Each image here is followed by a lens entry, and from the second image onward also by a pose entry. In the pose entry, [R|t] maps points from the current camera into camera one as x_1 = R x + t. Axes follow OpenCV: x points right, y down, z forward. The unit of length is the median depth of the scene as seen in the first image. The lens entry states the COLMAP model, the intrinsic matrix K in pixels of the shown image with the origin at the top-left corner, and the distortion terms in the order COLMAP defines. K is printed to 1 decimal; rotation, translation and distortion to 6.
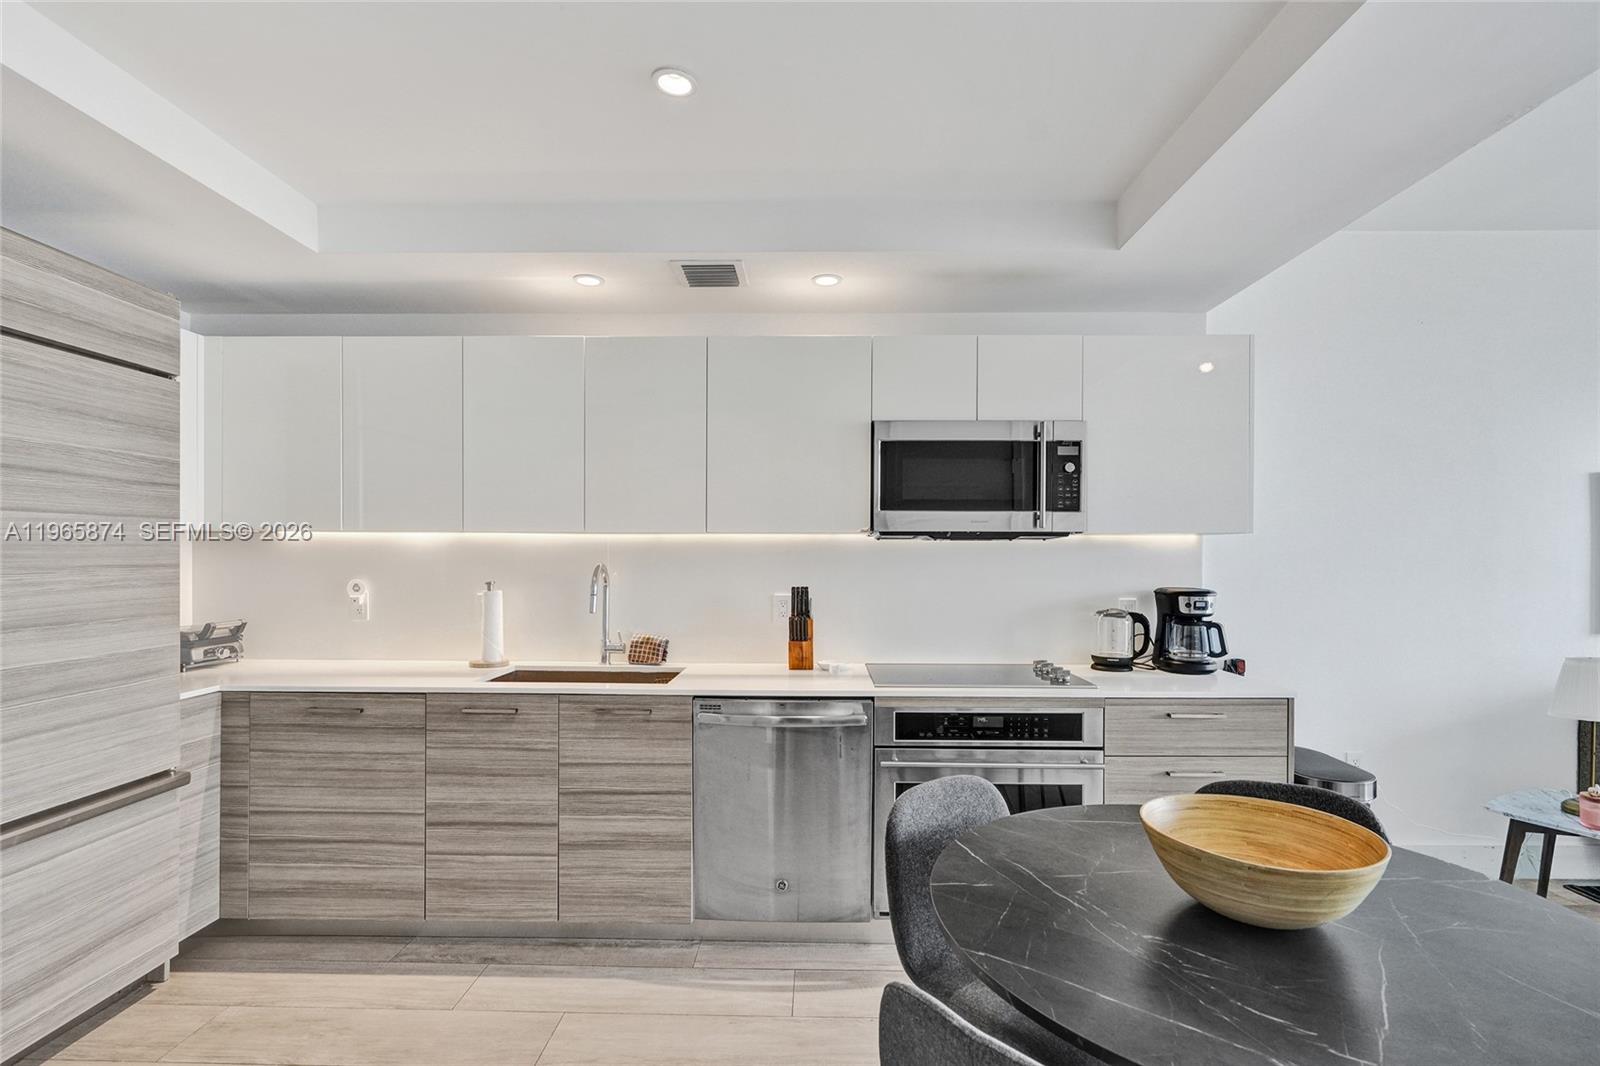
lens RADIAL K [[745.7, 0, 796.6], [0, 745.7, 558.3], [0, 0, 1]] dist [-0.010759, -0.000106]
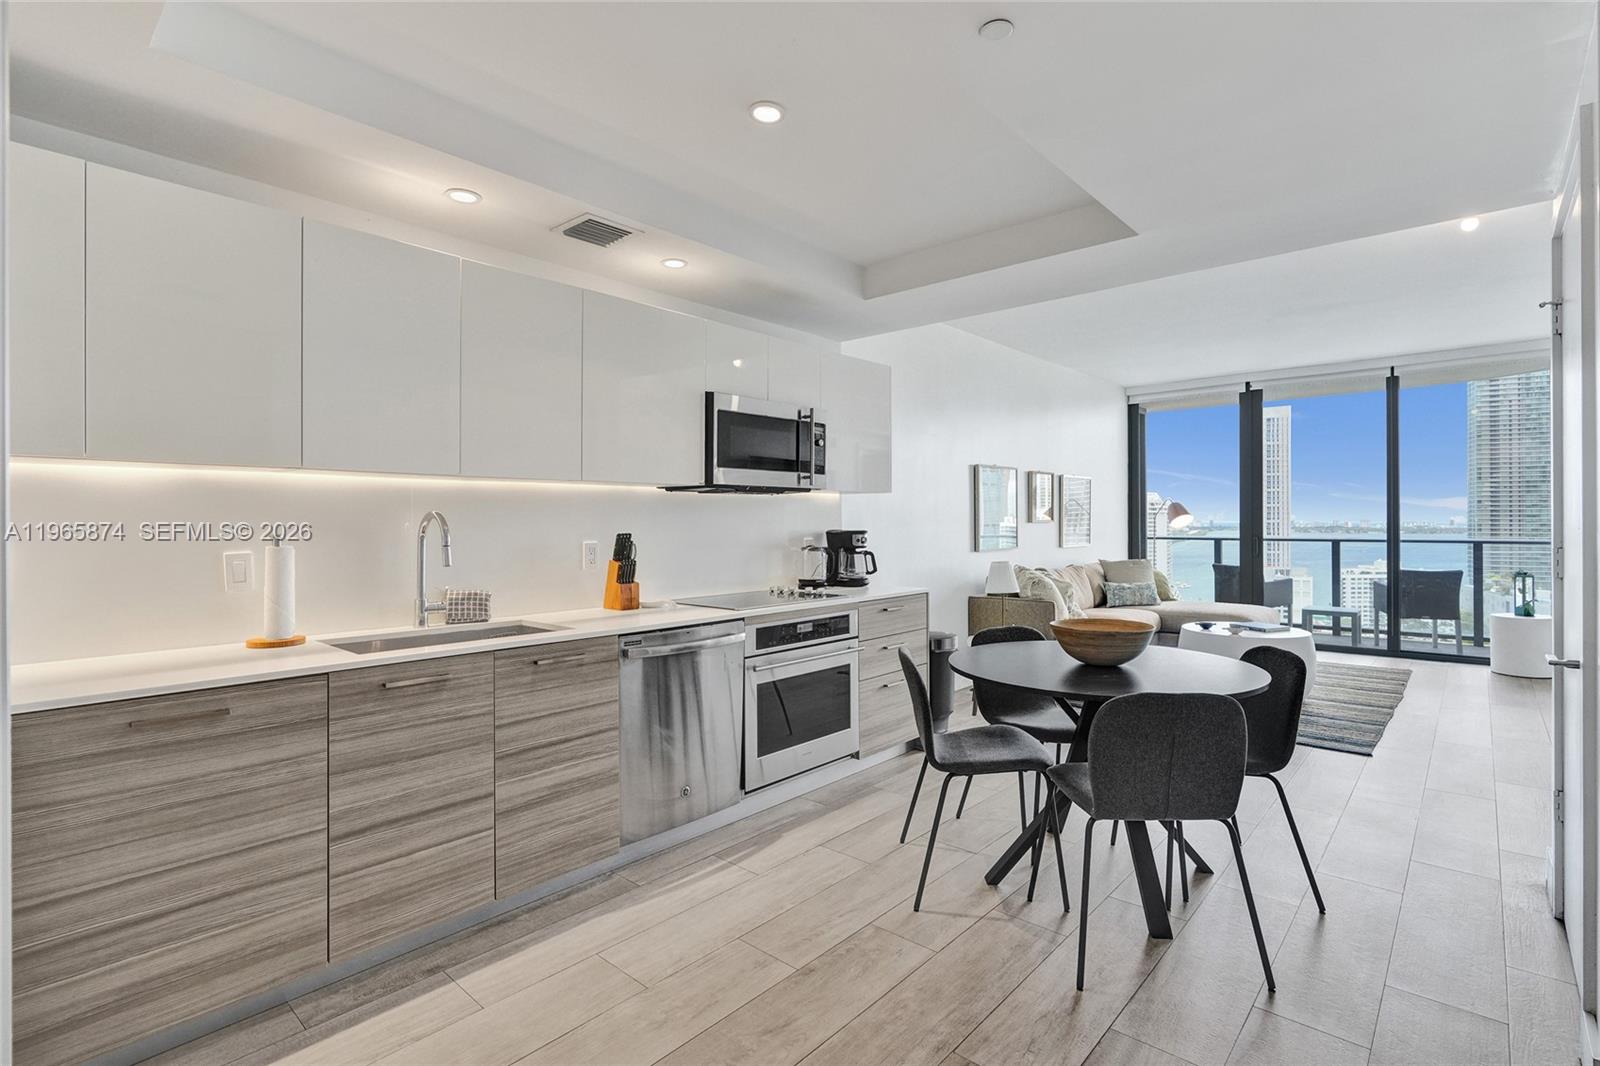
lens RADIAL K [[760.8, 0, 810.4], [0, 760.8, 518.0], [0, 0, 1]] dist [-0.003468, -0.000411]
pose [[0.650578, -0.002874, 0.759434, -0.774851], [0.005925, 0.999982, -0.001291, 0.022657], [-0.759416, 0.005339, 0.650583, 0.094324]]
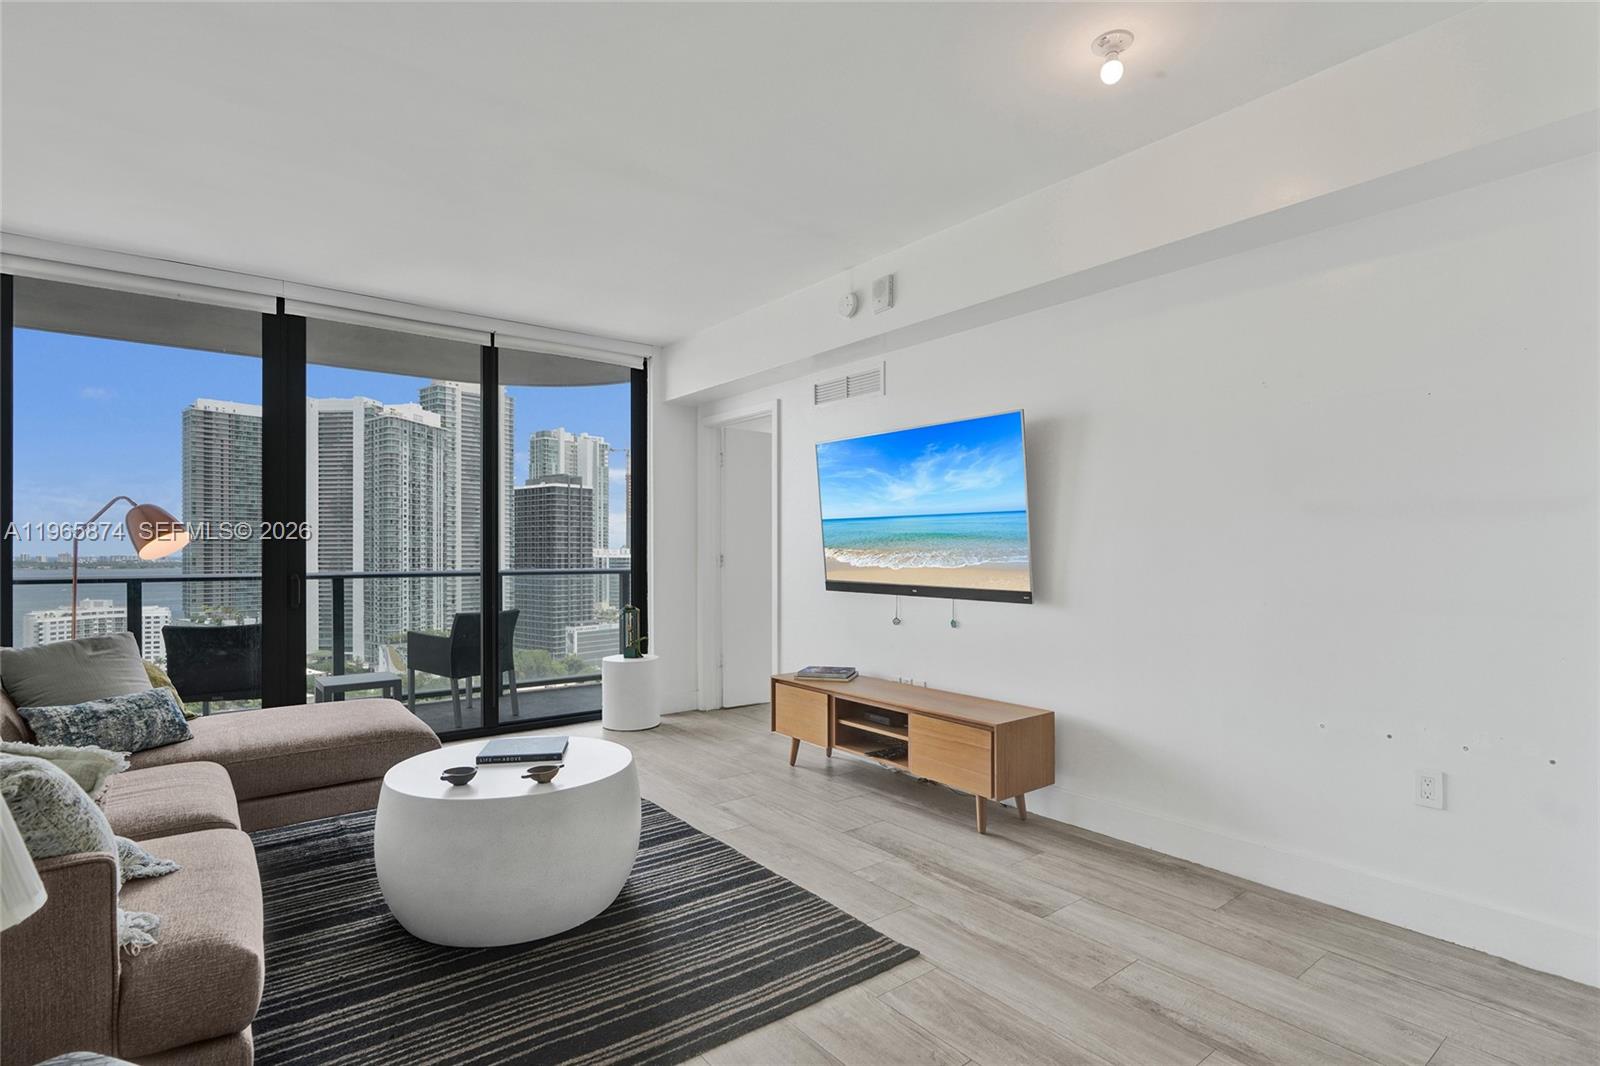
lens RADIAL K [[785.8, 0, 796.0], [0, 785.8, 553.7], [0, 0, 1]] dist [0.000147, 0.000633]
pose [[-0.624217, -0.004170, 0.781240, 0.572482], [-0.000303, 0.999987, 0.005095, 0.048478], [-0.781251, 0.002944, -0.624210, 0.935800]]
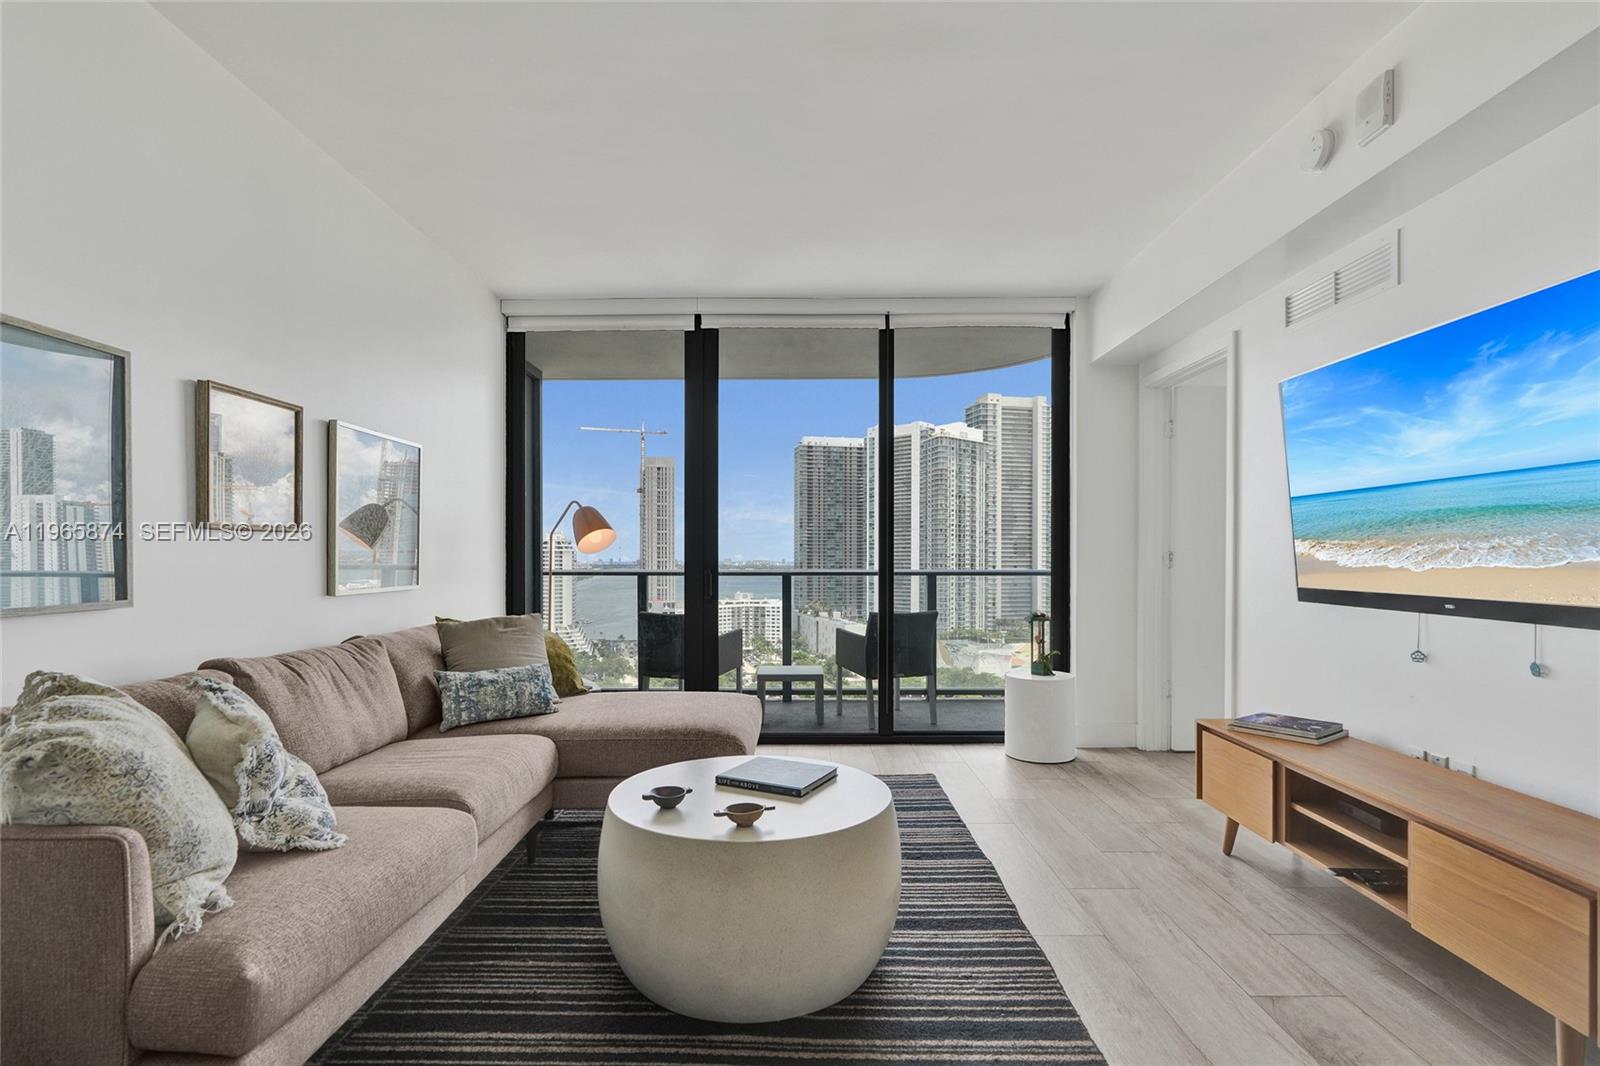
lens RADIAL K [[776.8, 0, 794.3], [0, 776.8, 562.8], [0, 0, 1]] dist [-0.004740, 0.000572]
pose [[-0.008909, -0.009513, 0.999915, 0.769801], [-0.000239, 0.999955, 0.009511, 0.071967], [-0.999960, -0.000154, -0.008911, 0.520706]]
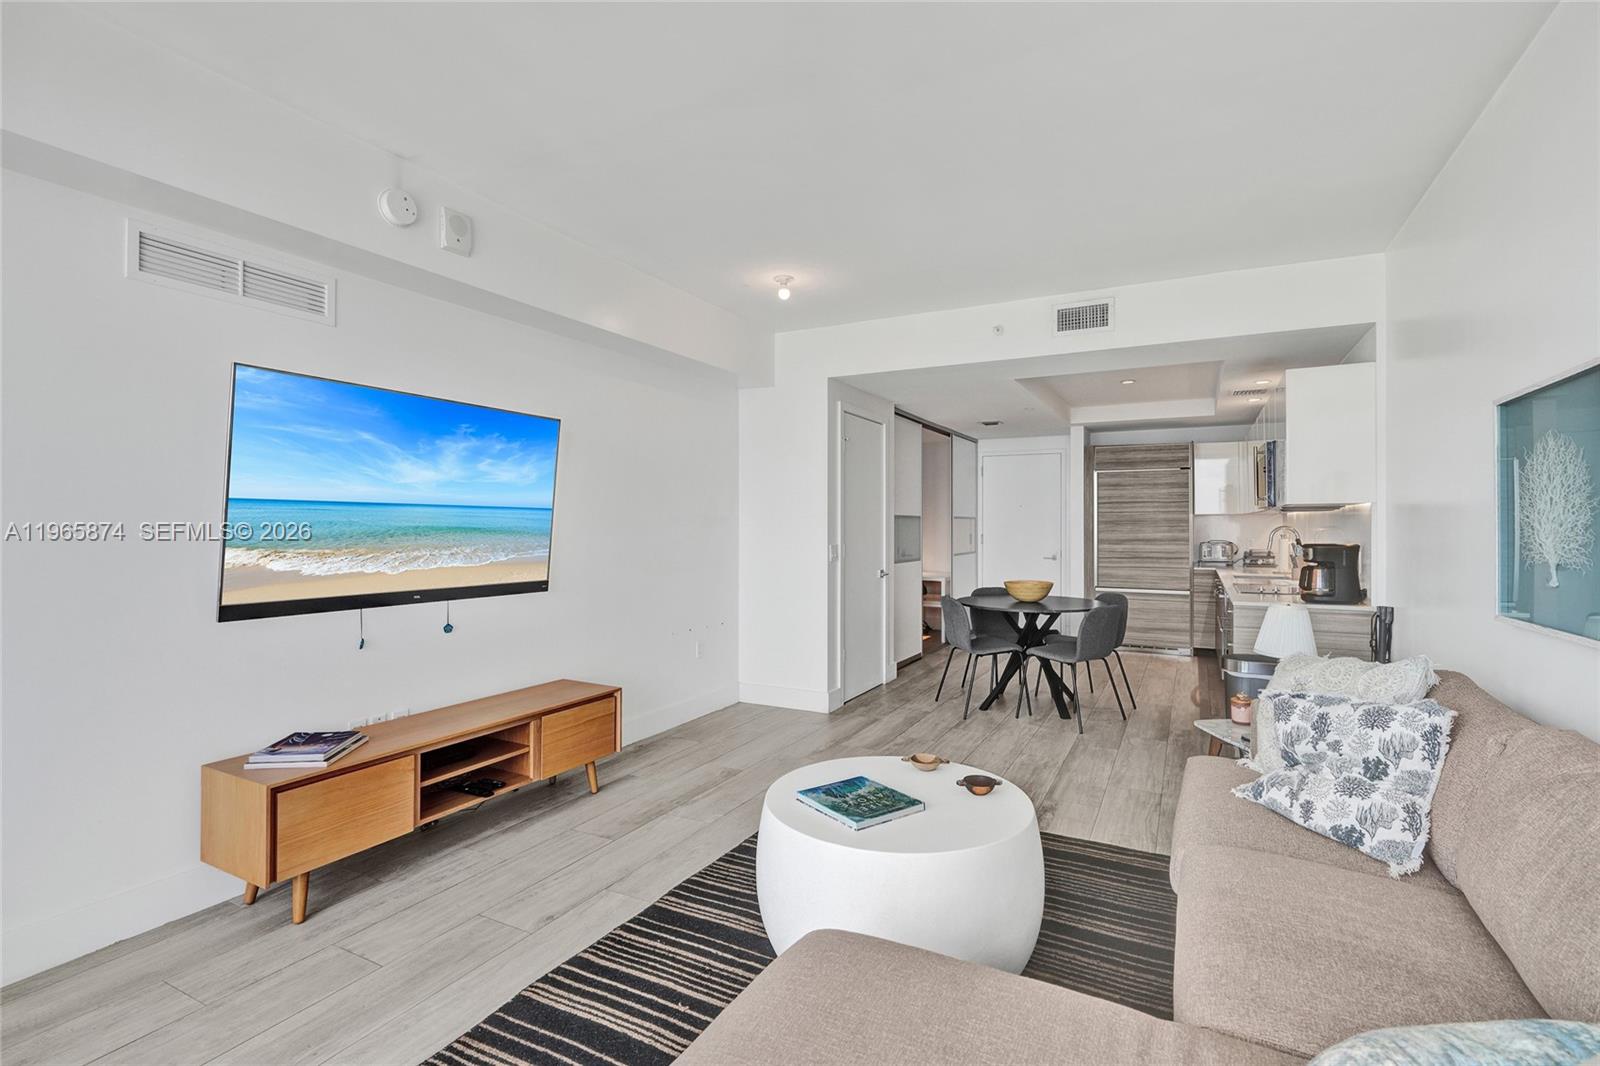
lens RADIAL K [[744.0, 0, 814.9], [0, 744.0, 523.7], [0, 0, 1]] dist [-0.000919, -0.000064]
pose [[-0.438465, -0.005475, -0.898732, 2.524824], [-0.002953, 0.999985, -0.004651, 0.015366], [0.898743, 0.000615, -0.438474, 0.868980]]
